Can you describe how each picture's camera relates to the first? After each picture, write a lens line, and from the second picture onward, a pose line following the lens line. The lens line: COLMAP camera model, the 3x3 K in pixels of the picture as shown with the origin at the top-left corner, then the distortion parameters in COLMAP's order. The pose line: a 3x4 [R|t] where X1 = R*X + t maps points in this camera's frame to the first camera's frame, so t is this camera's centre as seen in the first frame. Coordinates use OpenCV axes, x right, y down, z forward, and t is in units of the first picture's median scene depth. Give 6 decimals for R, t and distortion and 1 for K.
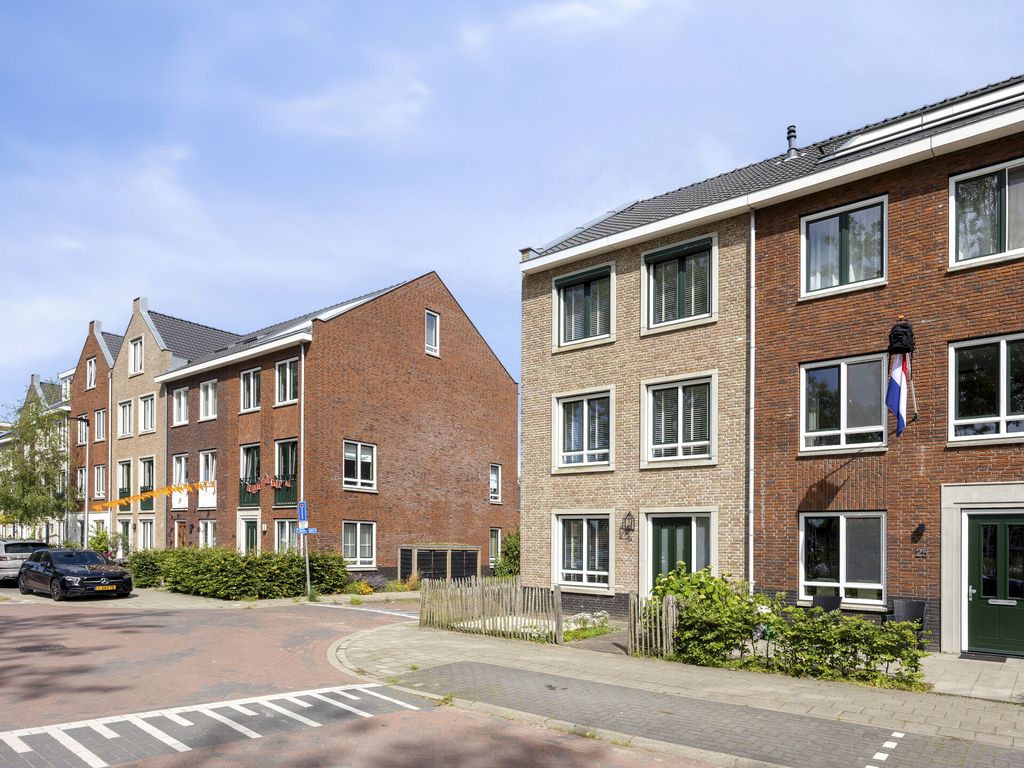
lens RADIAL K [[626.3, 0, 512.0], [0, 626.3, 384.0], [0, 0, 1]] dist [-0.000886, -0.002057]
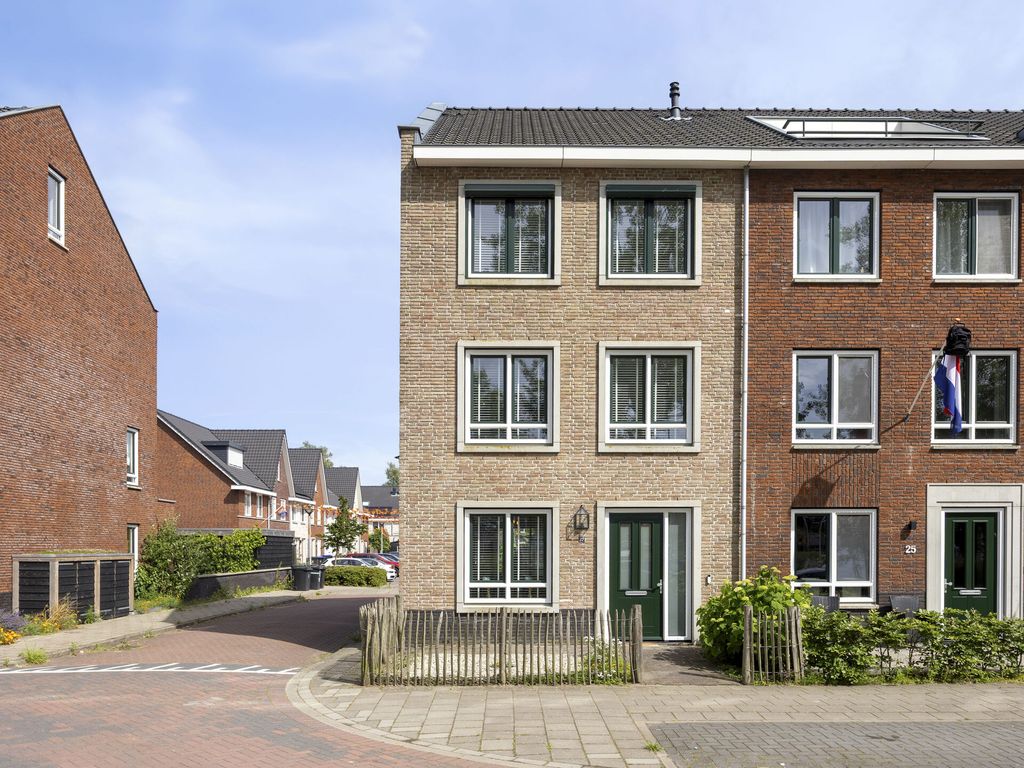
lens RADIAL K [[765.1, 0, 512.0], [0, 765.1, 384.0], [0, 0, 1]] dist [-0.002981, 0.001035]
pose [[0.791150, 0.105691, 0.602421, -0.486539], [-0.134386, 0.990926, 0.002636, 0.063874], [-0.596676, -0.083043, 0.798174, 0.307381]]
